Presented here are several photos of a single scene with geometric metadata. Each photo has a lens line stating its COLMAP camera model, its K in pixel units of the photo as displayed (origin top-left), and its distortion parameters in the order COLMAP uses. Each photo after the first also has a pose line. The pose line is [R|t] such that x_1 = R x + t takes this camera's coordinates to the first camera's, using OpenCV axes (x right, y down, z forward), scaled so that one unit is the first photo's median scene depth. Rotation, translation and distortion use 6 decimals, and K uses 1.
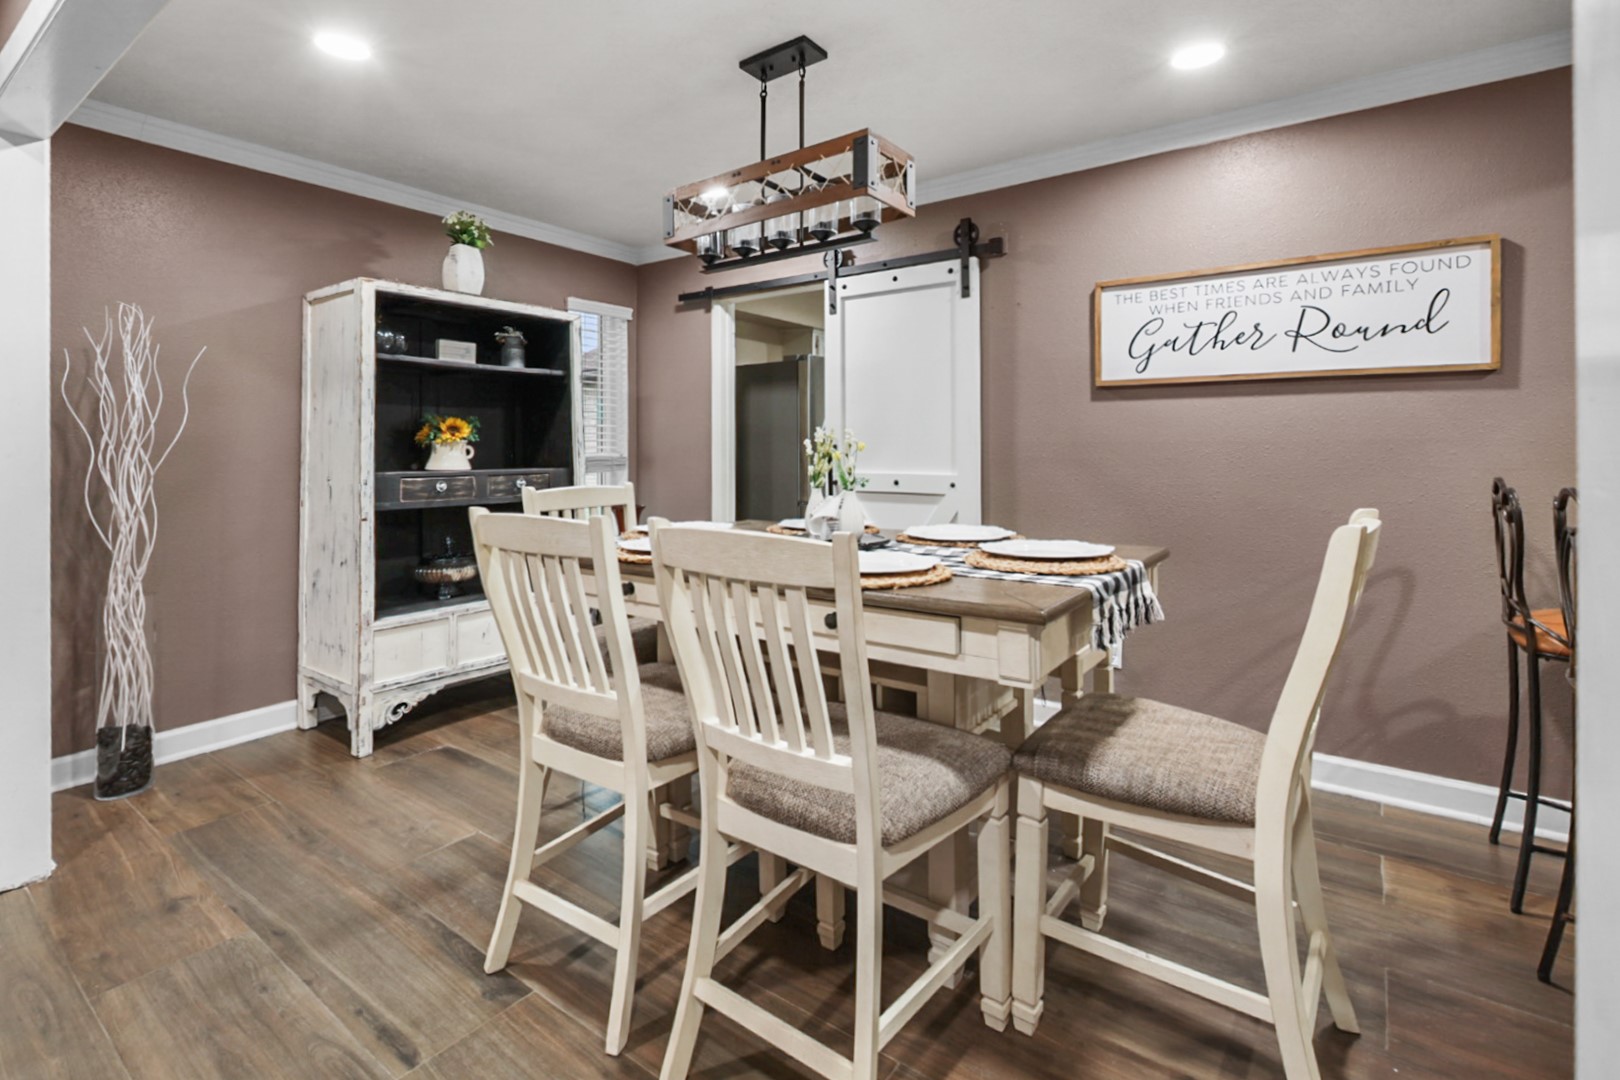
lens RADIAL K [[756.2, 0, 810.0], [0, 756.2, 540.0], [0, 0, 1]] dist [-0.029162, 0.014240]
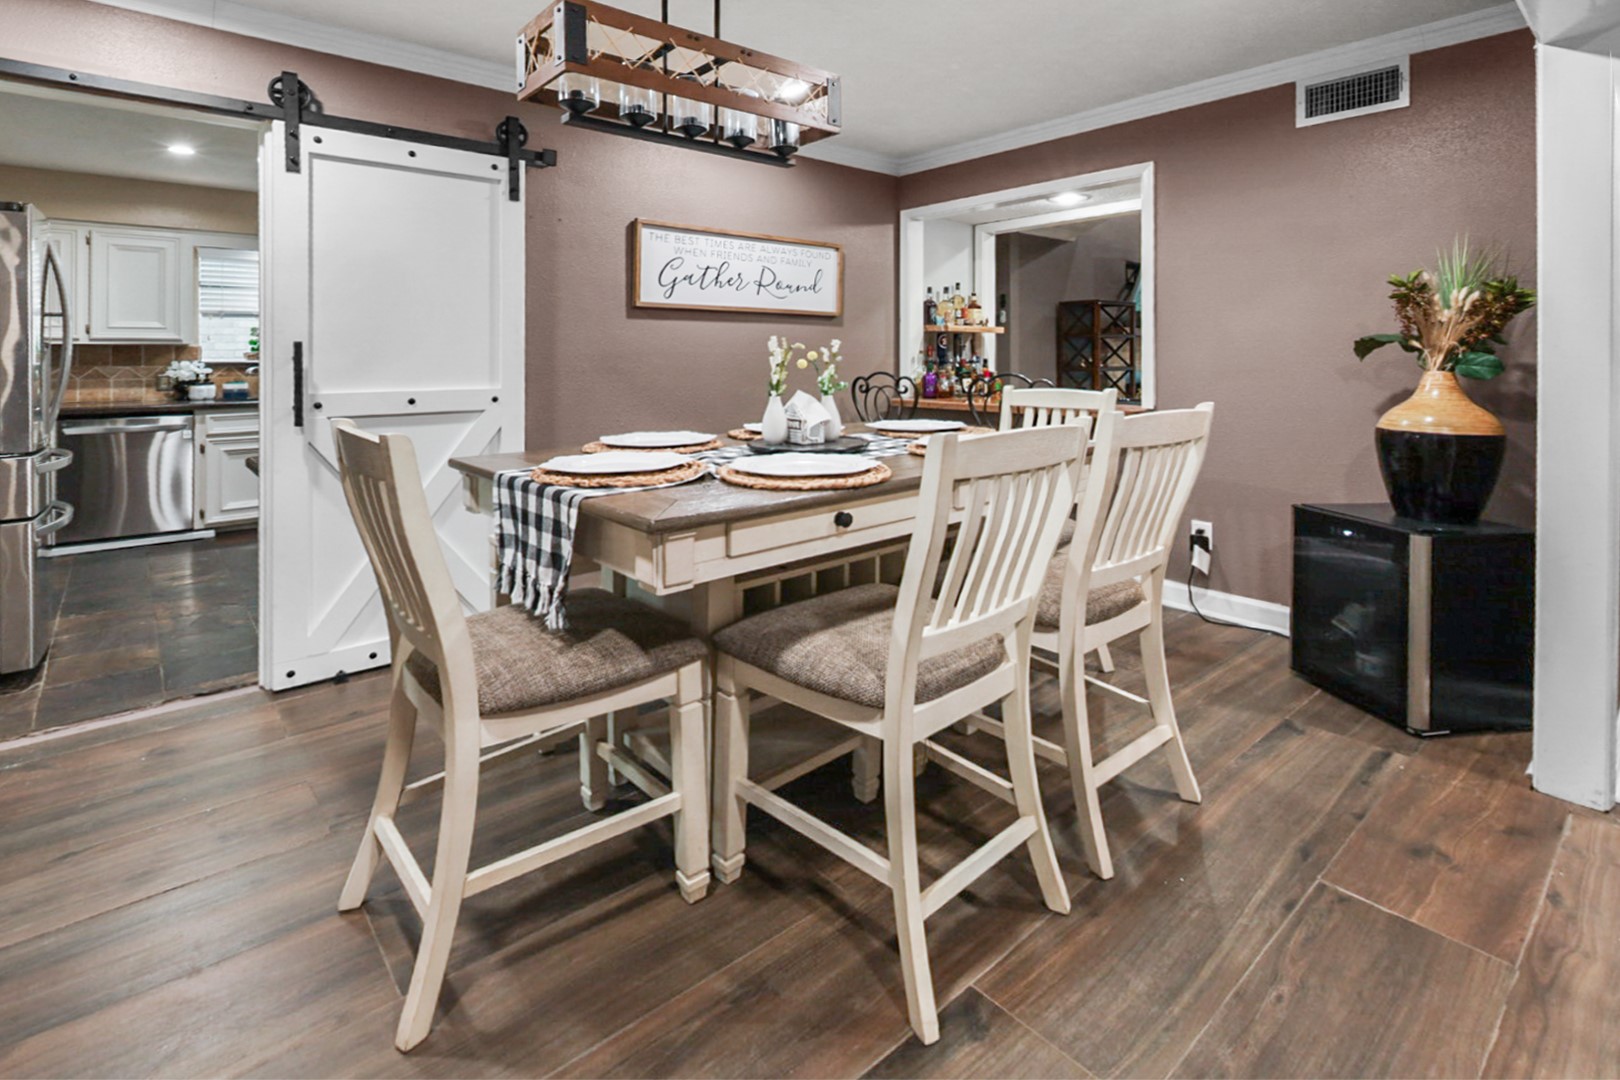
lens RADIAL K [[752.5, 0, 806.5], [0, 752.5, 505.1], [0, 0, 1]] dist [-0.043792, 0.013051]
pose [[0.195026, -0.188570, 0.962500, -0.785189], [0.118745, 0.978665, 0.167676, -0.063760], [-0.973583, 0.081591, 0.213257, 0.521210]]
